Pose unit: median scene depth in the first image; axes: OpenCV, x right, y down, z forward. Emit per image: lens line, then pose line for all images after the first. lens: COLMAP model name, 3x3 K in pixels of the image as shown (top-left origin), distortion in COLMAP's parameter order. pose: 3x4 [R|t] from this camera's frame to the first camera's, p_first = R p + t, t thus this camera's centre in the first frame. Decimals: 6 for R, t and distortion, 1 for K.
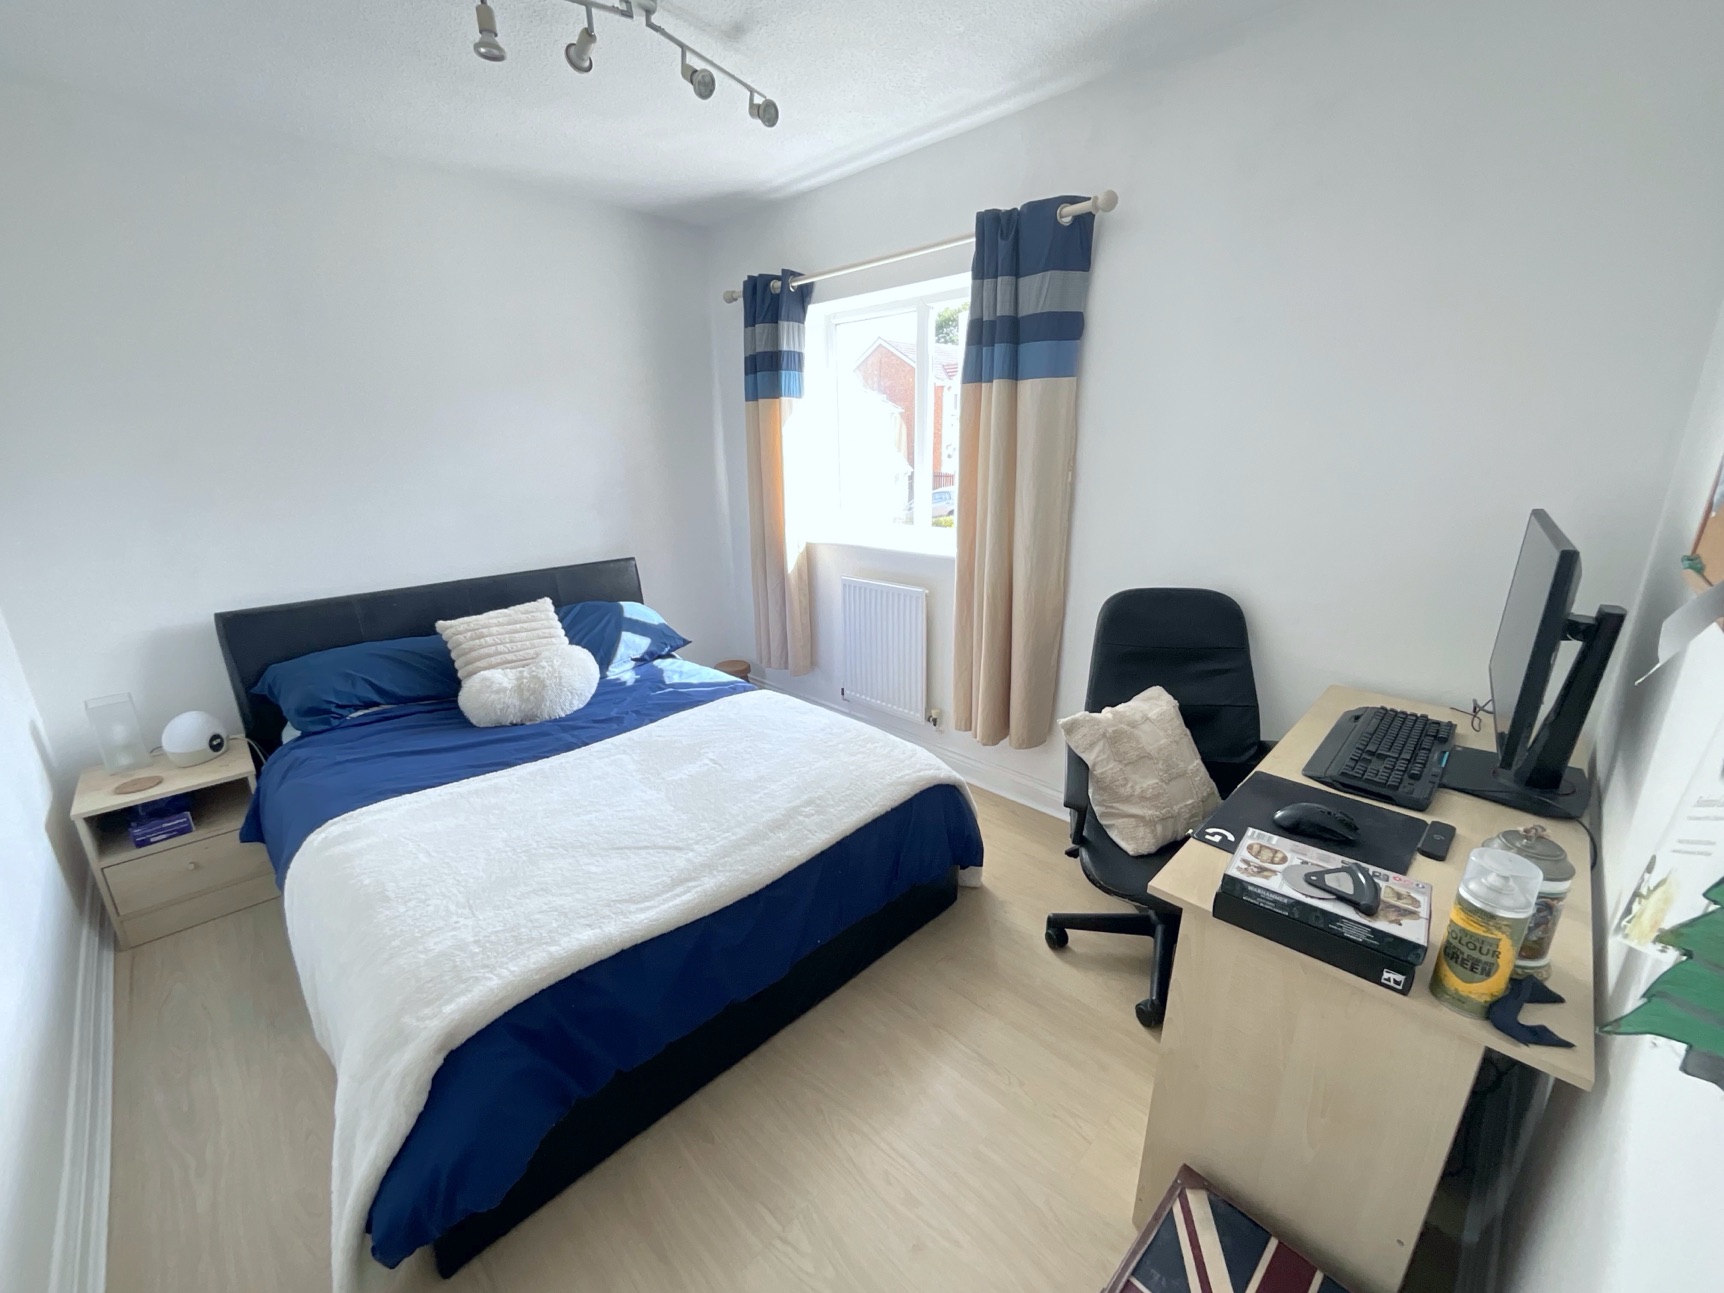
lens RADIAL K [[699.4, 0, 858.4], [0, 699.4, 647.8], [0, 0, 1]] dist [-0.003185, 0.000786]
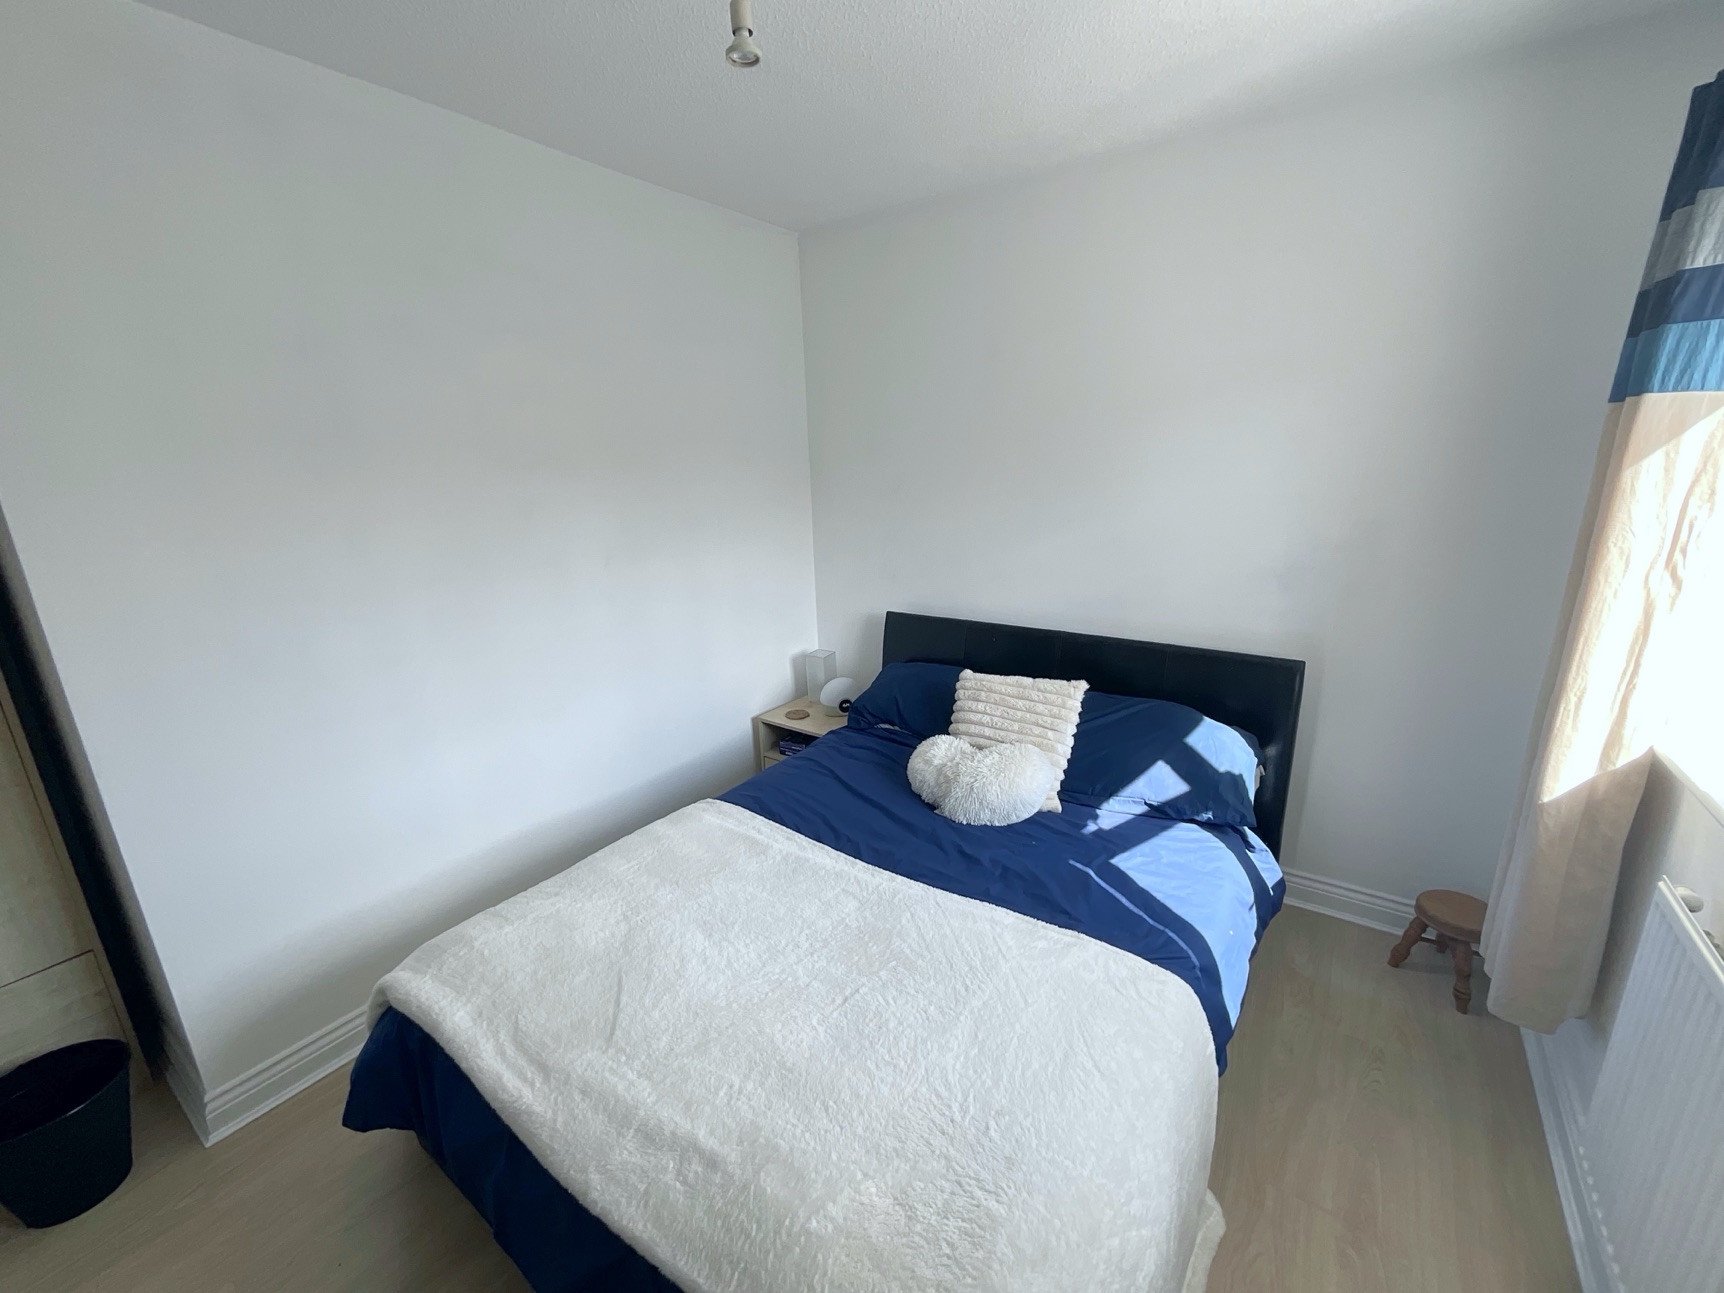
lens RADIAL K [[699.4, 0, 860.9], [0, 699.4, 644.9], [0, 0, 1]] dist [-0.003185, 0.000786]
pose [[0.174795, 0.268409, -0.947314, 0.275189], [-0.253163, 0.942030, 0.220199, -0.246092], [0.951501, 0.201335, 0.232614, 0.637081]]
